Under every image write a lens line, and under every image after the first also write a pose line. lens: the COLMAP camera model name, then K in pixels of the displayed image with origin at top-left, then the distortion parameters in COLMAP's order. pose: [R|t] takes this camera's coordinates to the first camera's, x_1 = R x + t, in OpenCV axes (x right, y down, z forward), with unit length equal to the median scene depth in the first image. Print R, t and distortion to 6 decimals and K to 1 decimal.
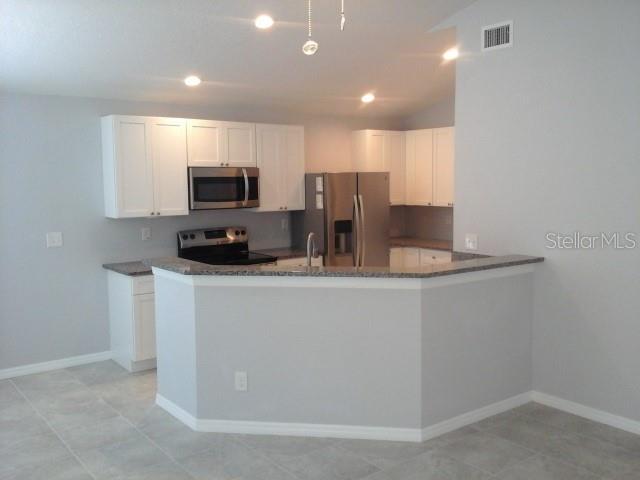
lens RADIAL K [[637.8, 0, 320.0], [0, 637.8, 240.0], [0, 0, 1]] dist [0.004782, -0.005726]
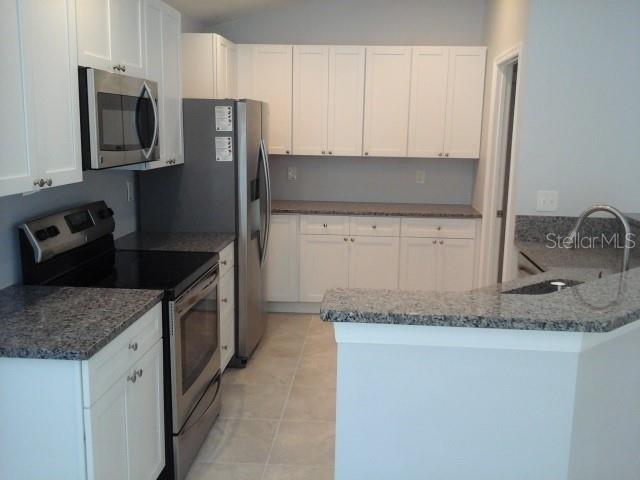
lens RADIAL K [[637.8, 0, 320.0], [0, 637.8, 240.0], [0, 0, 1]] dist [0.004782, -0.005726]
pose [[0.662387, -0.104816, 0.741793, -0.391250], [0.036159, 0.993483, 0.108092, -0.037428], [-0.748288, -0.044776, 0.661861, 0.542286]]
